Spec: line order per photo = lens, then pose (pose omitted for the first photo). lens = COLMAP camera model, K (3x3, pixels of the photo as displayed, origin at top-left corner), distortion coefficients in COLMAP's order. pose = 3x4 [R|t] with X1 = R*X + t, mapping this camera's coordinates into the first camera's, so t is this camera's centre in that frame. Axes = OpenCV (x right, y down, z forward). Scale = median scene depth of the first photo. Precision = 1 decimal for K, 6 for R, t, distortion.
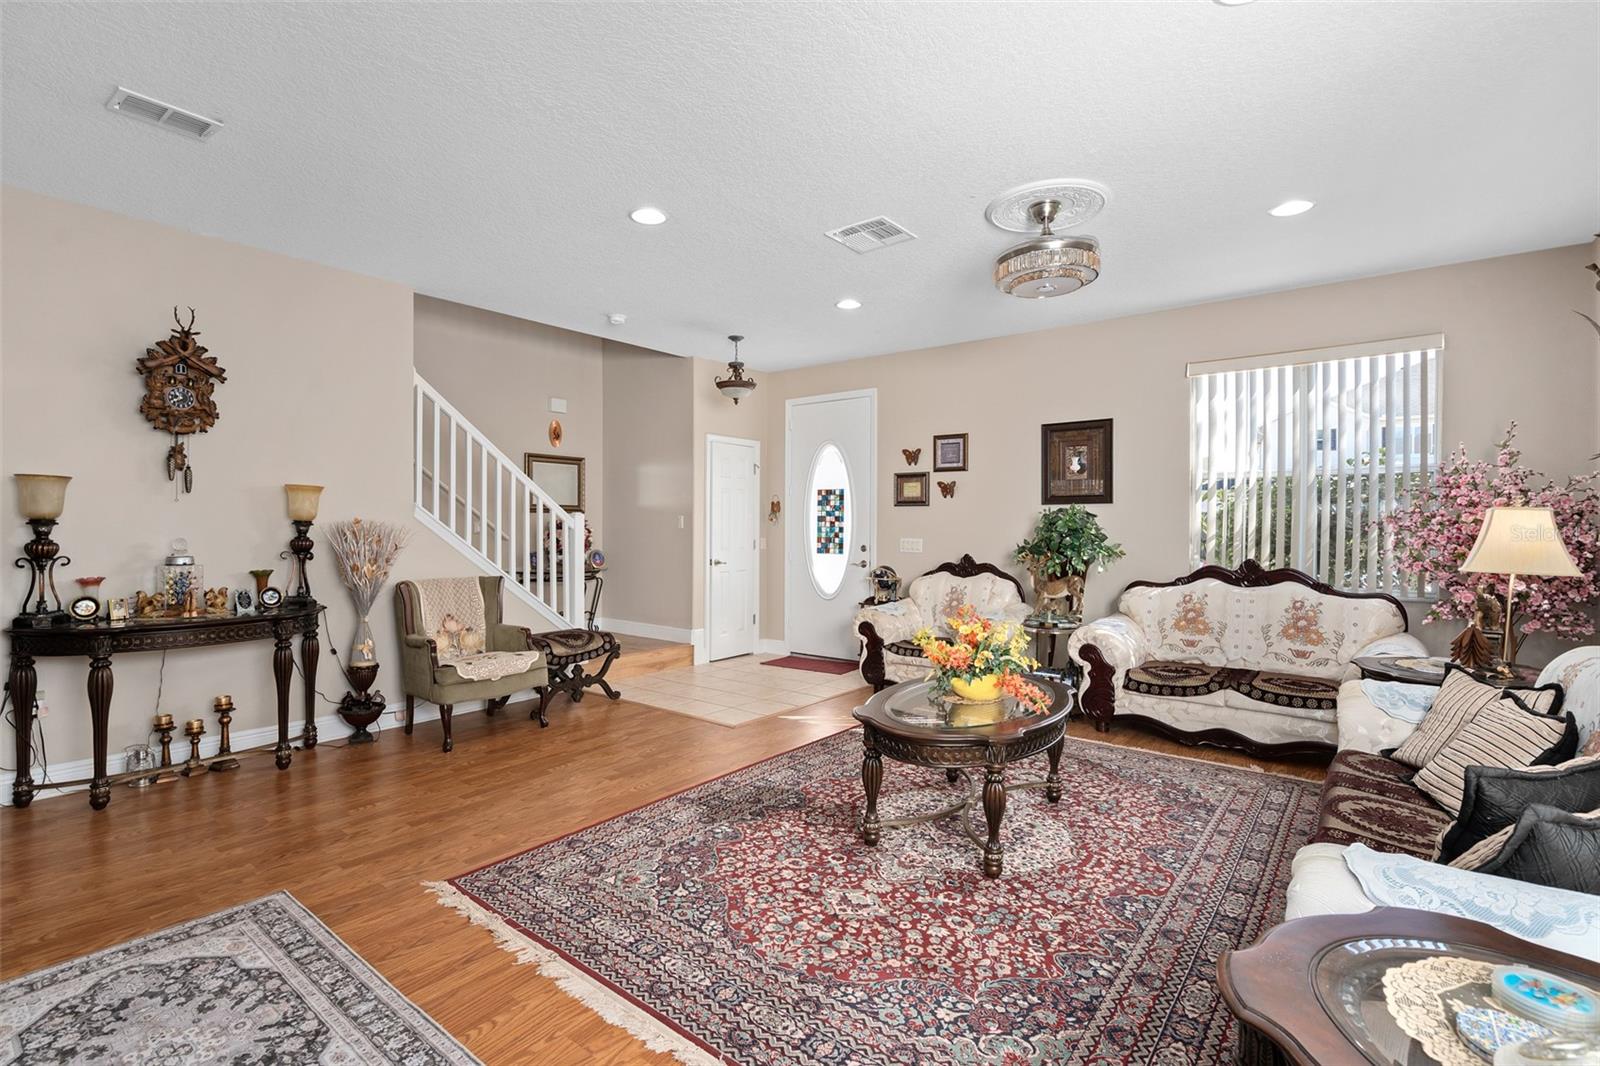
lens RADIAL K [[729.8, 0, 797.7], [0, 729.8, 535.0], [0, 0, 1]] dist [-0.004692, 0.000508]
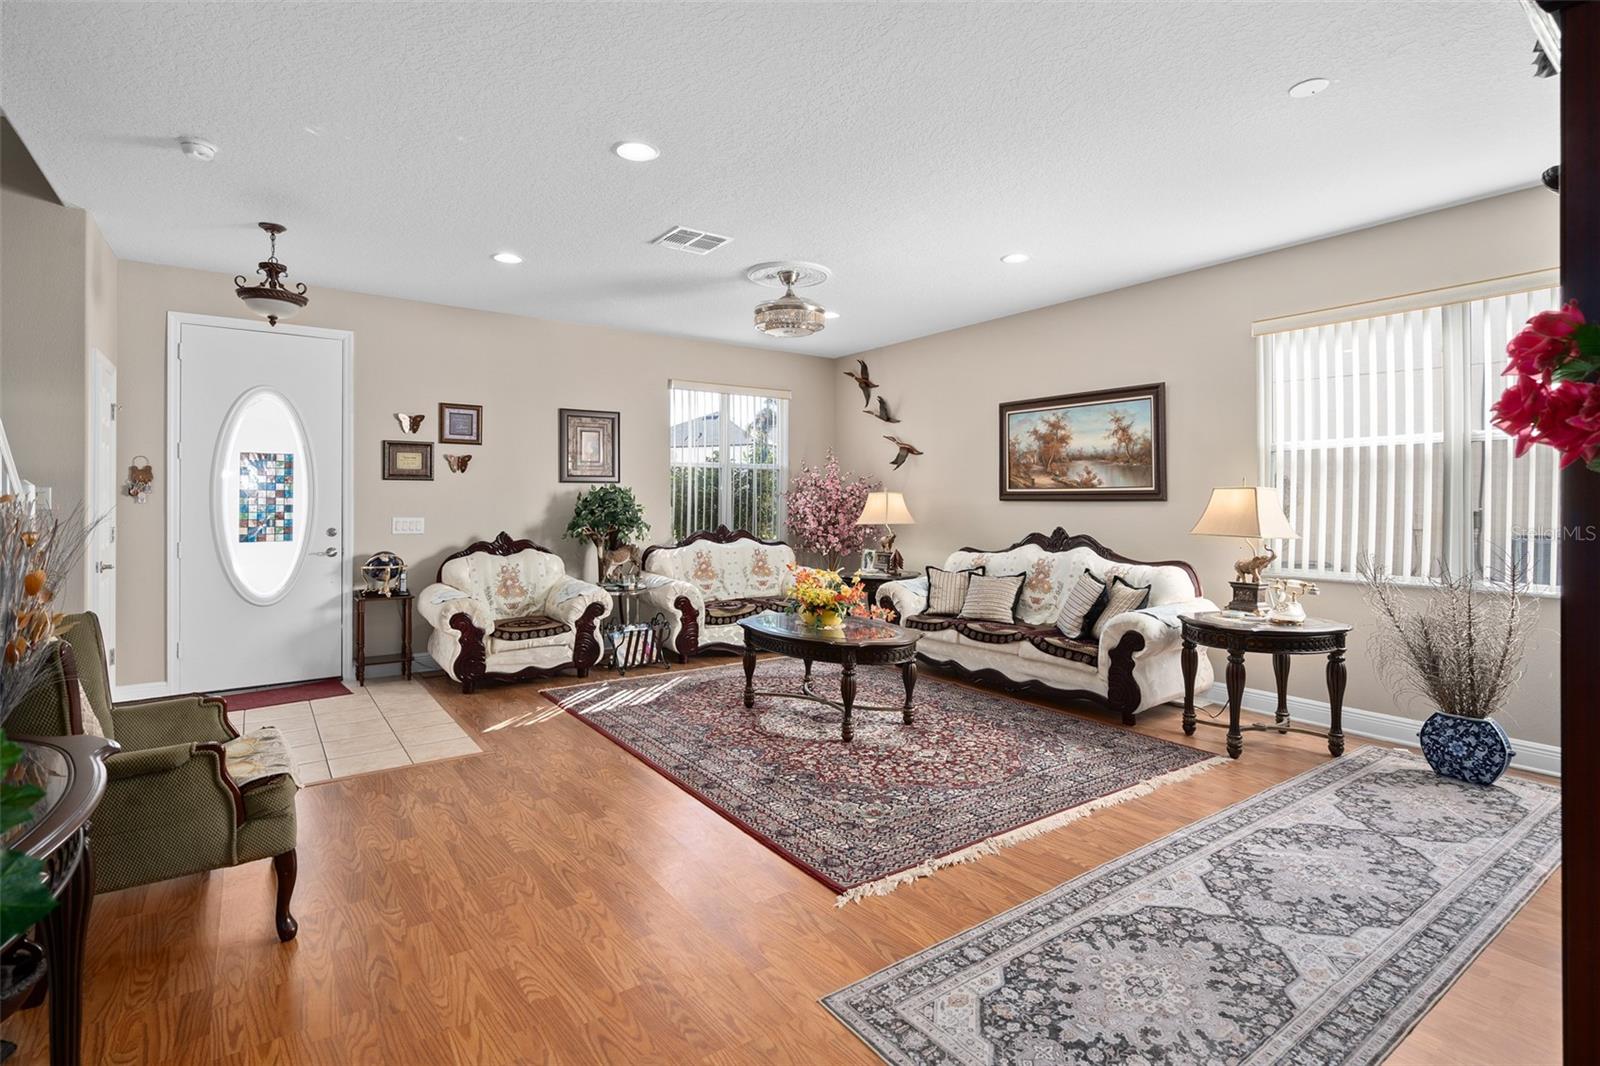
lens RADIAL K [[758.1, 0, 783.2], [0, 758.1, 503.9], [0, 0, 1]] dist [-0.004198, 0.001774]
pose [[0.298946, -0.006671, 0.954247, -0.956677], [0.014892, 0.999886, 0.002325, -0.011731], [-0.954154, 0.013515, 0.299011, 0.527048]]
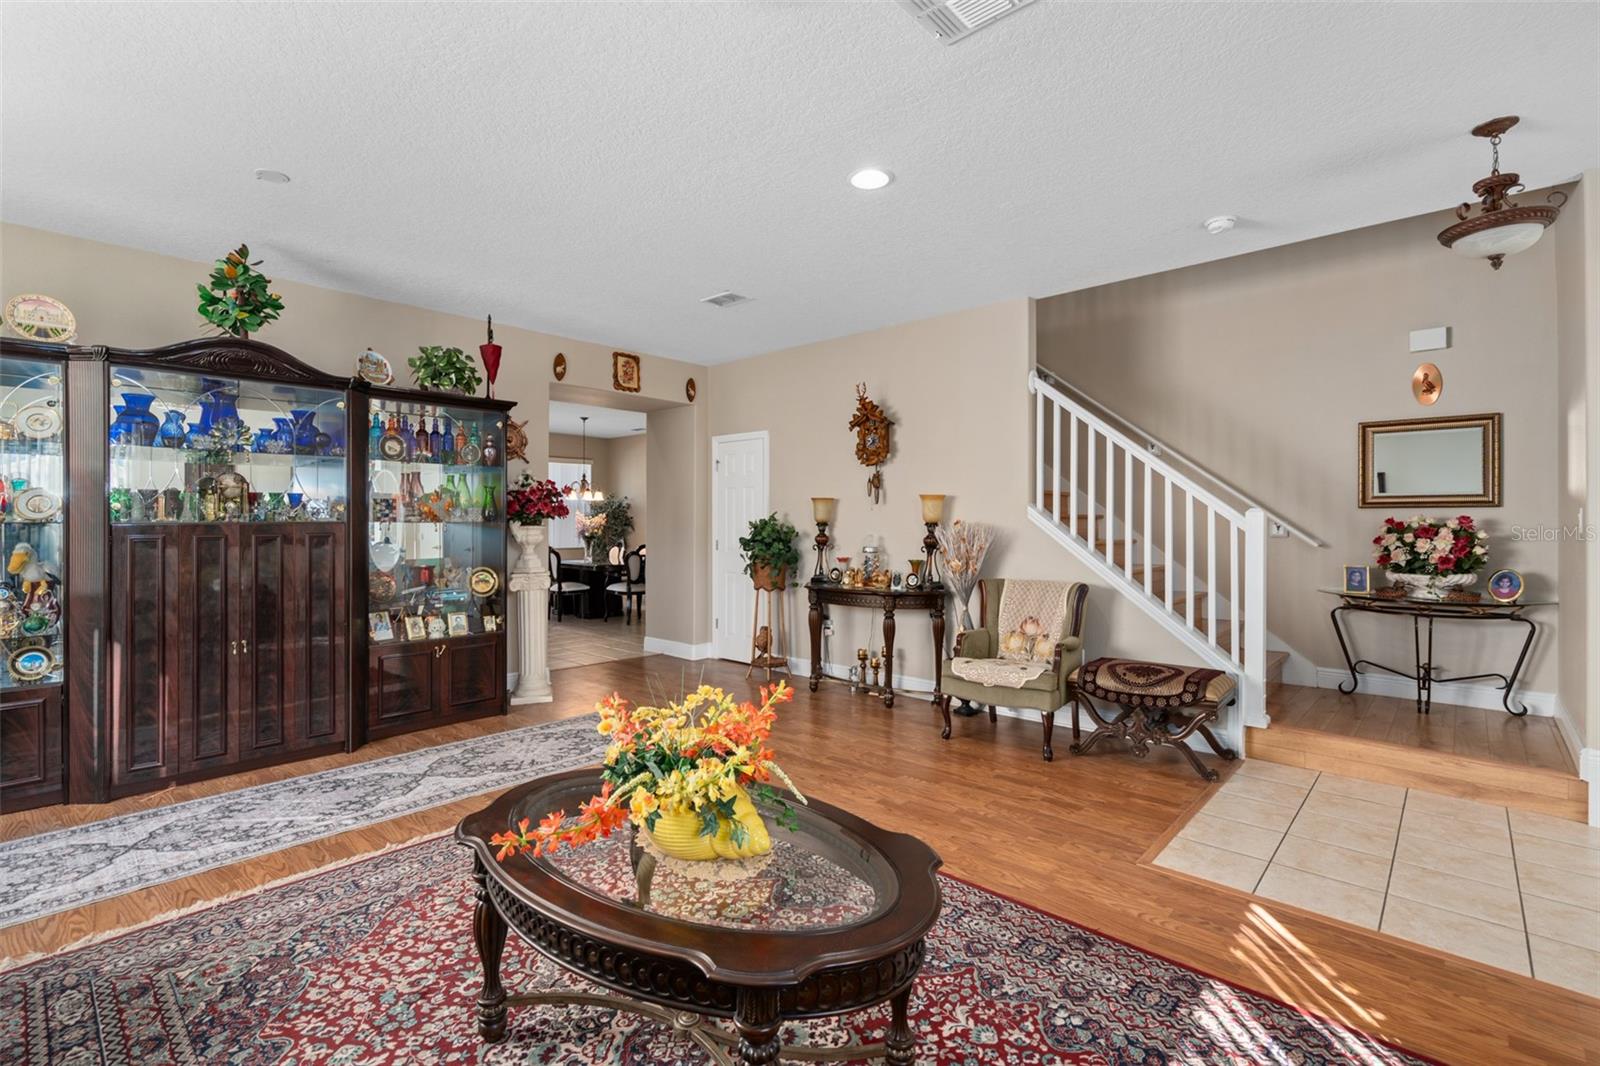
lens RADIAL K [[729.8, 0, 796.1], [0, 729.8, 522.6], [0, 0, 1]] dist [-0.004692, 0.000508]
pose [[-0.077166, -0.005567, -0.997003, 0.643766], [-0.015662, 0.999868, -0.004371, -0.011180], [0.996895, 0.015278, -0.077243, 0.920490]]
